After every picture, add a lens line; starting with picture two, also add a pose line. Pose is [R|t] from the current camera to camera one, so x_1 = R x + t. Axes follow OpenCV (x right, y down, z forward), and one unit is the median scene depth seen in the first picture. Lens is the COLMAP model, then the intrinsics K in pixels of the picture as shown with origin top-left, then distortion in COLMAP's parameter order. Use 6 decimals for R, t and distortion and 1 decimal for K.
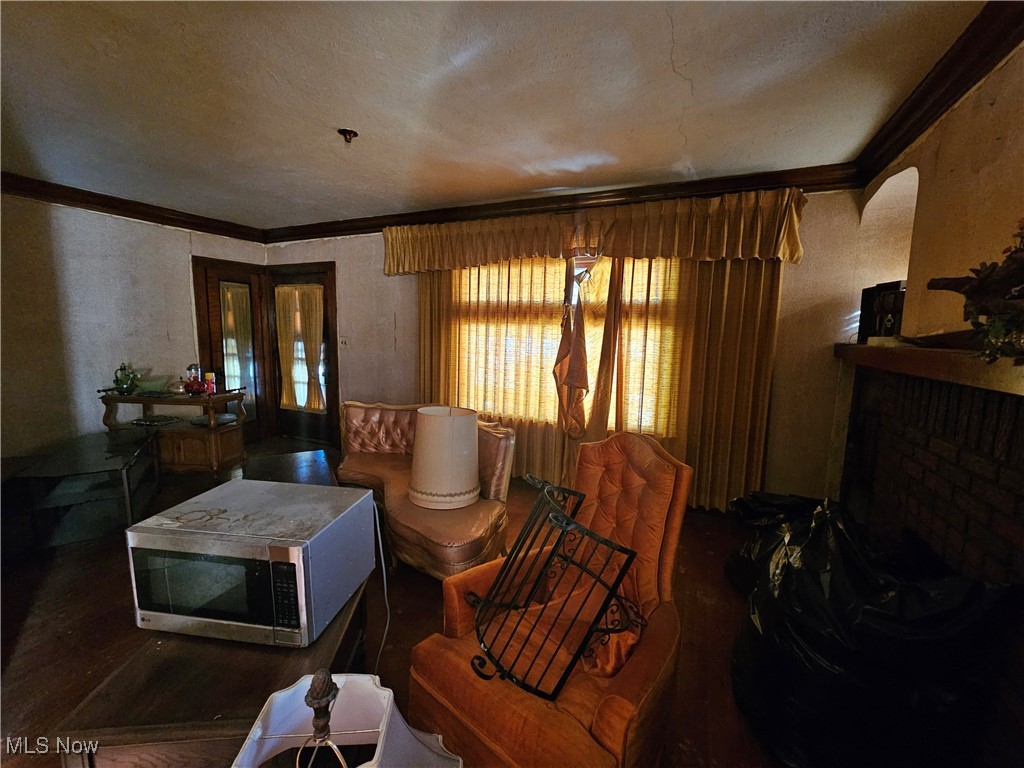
lens RADIAL K [[416.9, 0, 511.0], [0, 416.9, 385.3], [0, 0, 1]] dist [0.001425, 0.000075]
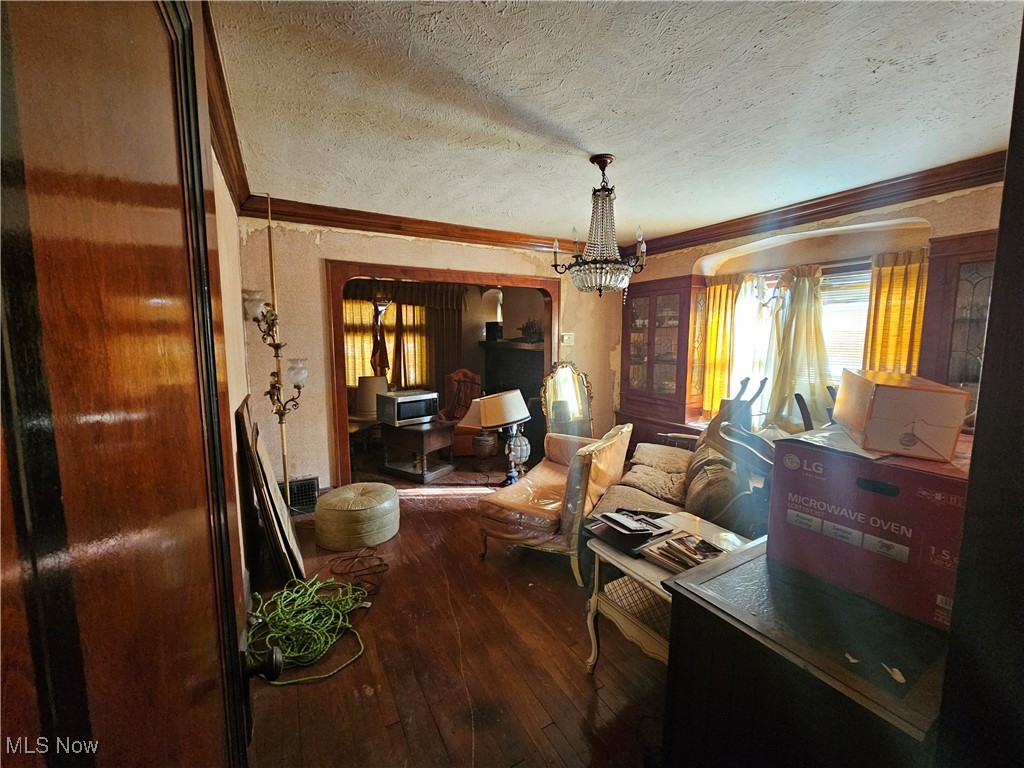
lens RADIAL K [[416.9, 0, 513.5], [0, 416.9, 382.7], [0, 0, 1]] dist [0.001425, 0.000075]
pose [[0.604741, -0.113132, 0.788346, -1.099157], [0.120226, 0.991484, 0.050059, 0.054169], [-0.787296, 0.064507, 0.613192, -0.723245]]
